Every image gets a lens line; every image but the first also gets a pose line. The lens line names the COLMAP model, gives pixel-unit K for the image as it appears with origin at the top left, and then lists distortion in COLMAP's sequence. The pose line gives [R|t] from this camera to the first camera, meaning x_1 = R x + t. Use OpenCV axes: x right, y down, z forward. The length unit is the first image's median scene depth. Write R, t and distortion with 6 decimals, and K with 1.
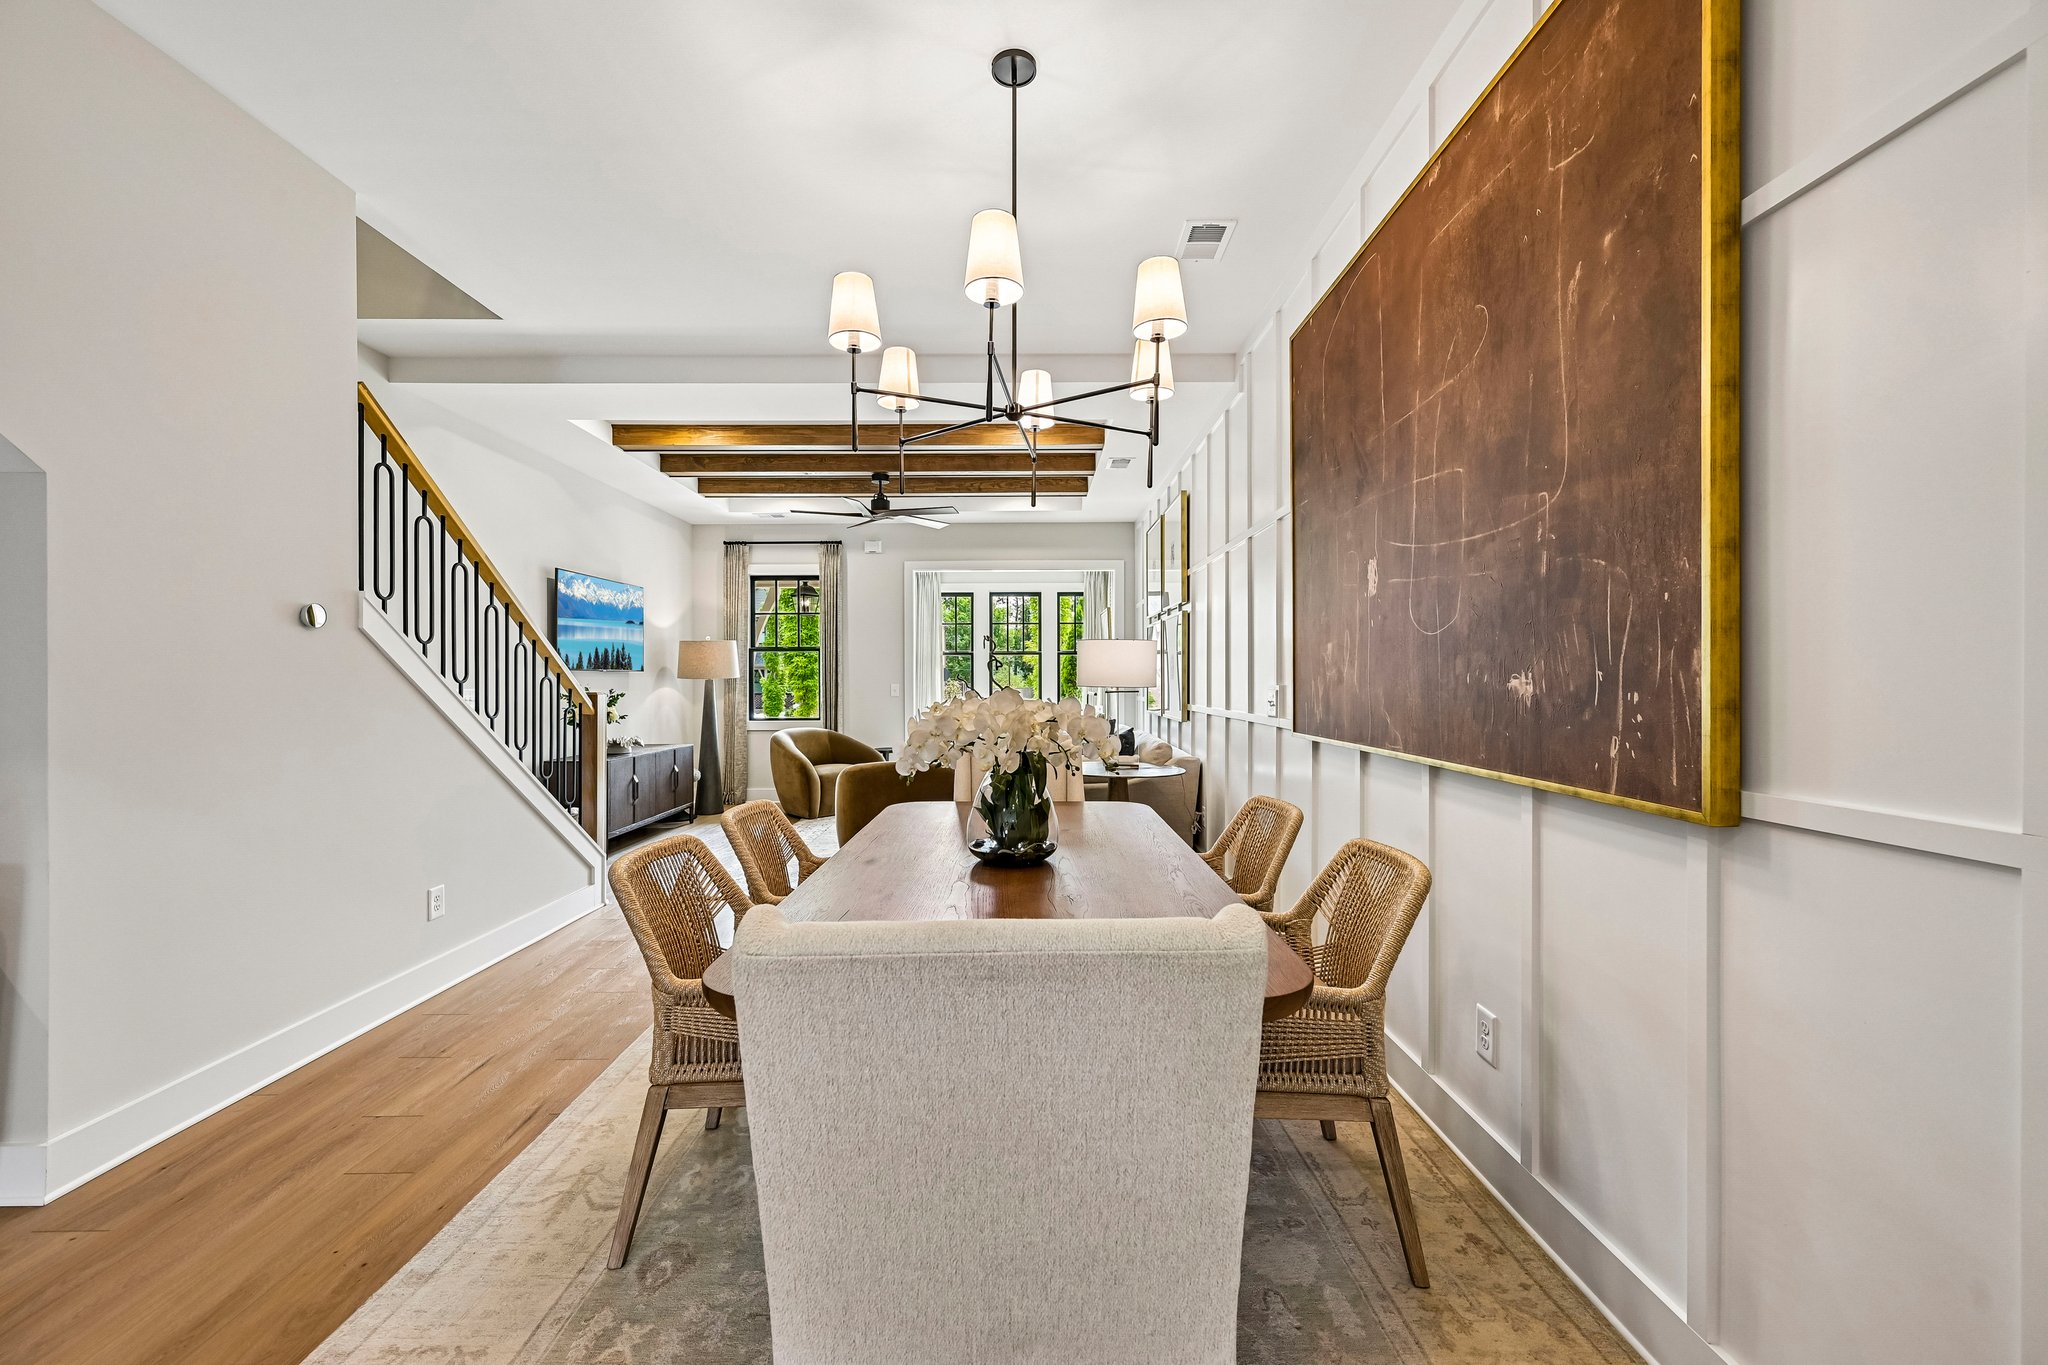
lens RADIAL K [[821.9, 0, 1028.8], [0, 821.9, 680.7], [0, 0, 1]] dist [0.000462, 0.000189]
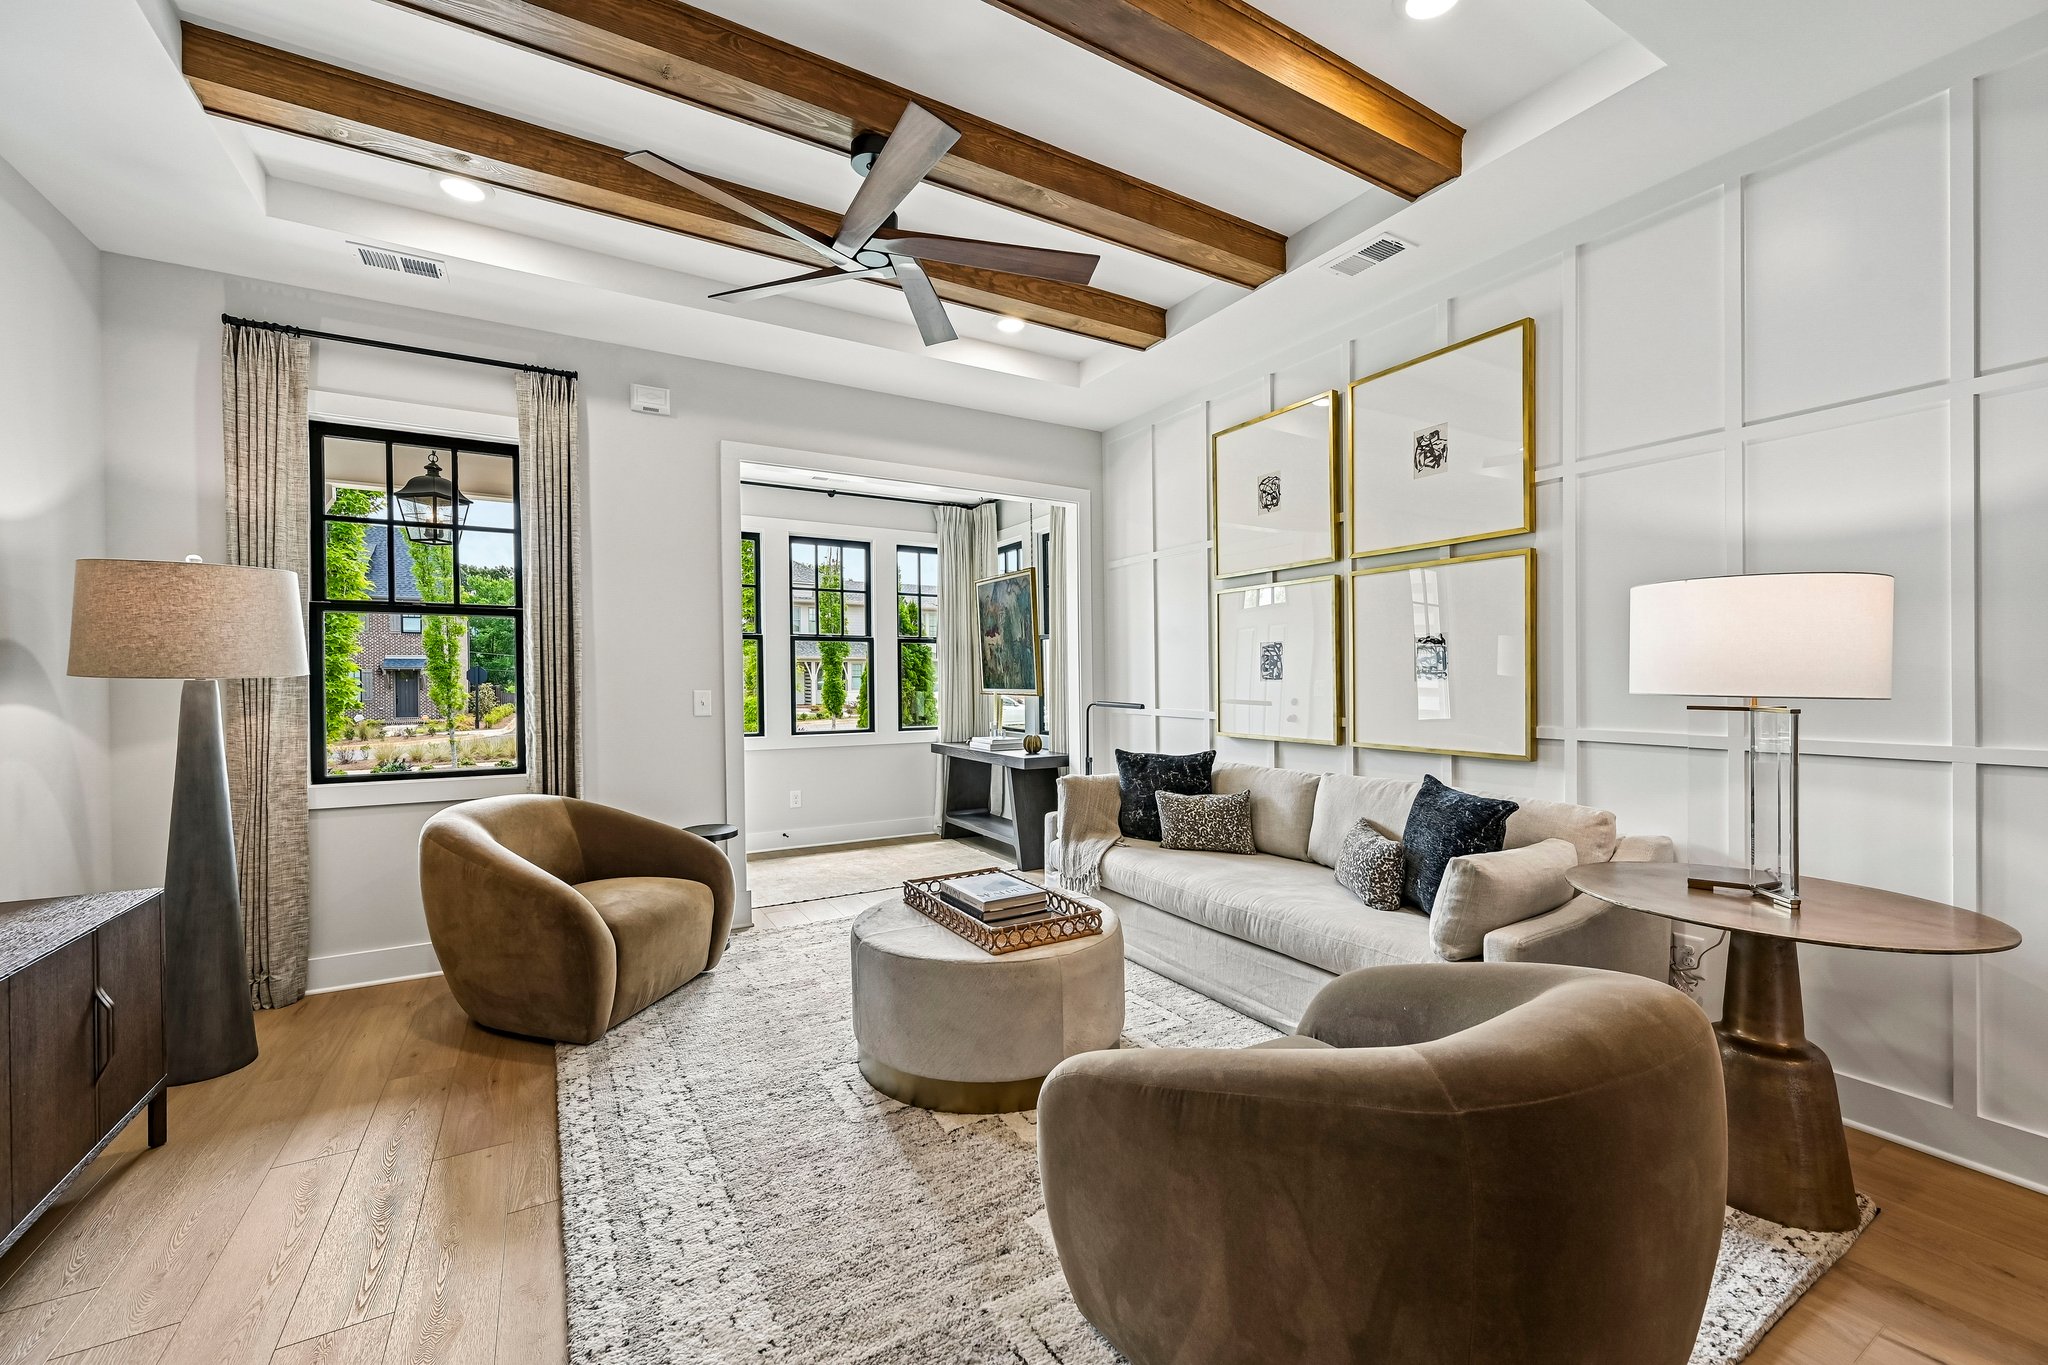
lens RADIAL K [[804.5, 0, 1024.0], [0, 804.5, 682.5], [0, 0, 1]] dist [0.000491, 0.000212]
pose [[0.862591, -0.001843, 0.505899, -0.243541], [0.001144, 0.999998, 0.001693, -0.000109], [-0.505901, -0.000882, 0.862591, 0.499087]]
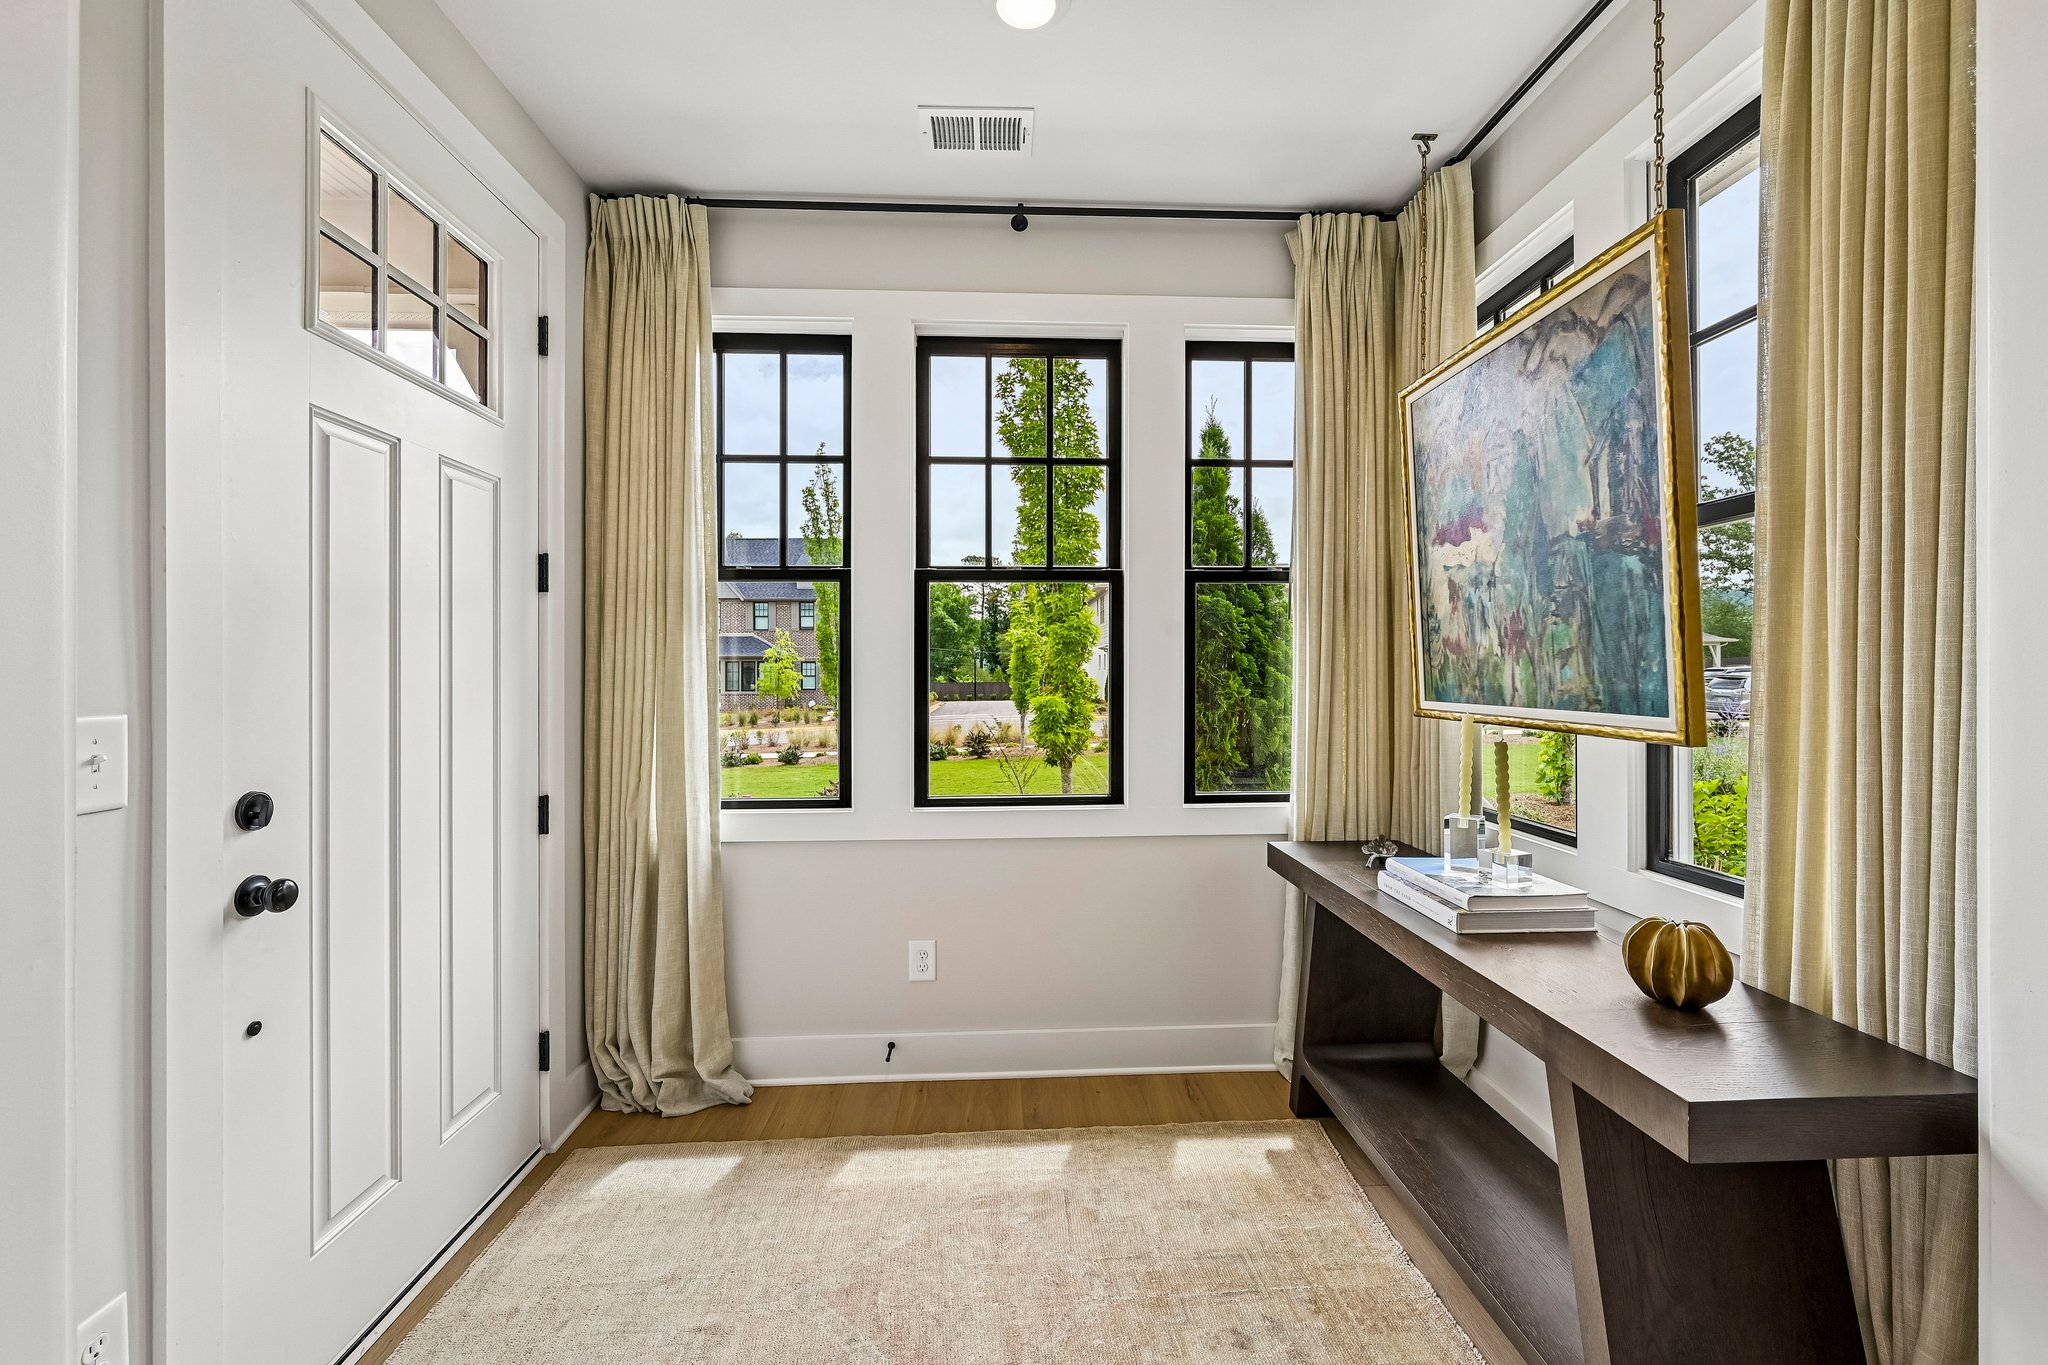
lens RADIAL K [[805.2, 0, 1027.5], [0, 805.2, 675.9], [0, 0, 1]] dist [-0.000809, 0.000019]
pose [[0.999091, 0.006836, 0.042079, -0.028096], [-0.007000, 0.999968, 0.003745, -0.001401], [-0.042052, -0.004036, 0.999107, 0.926772]]
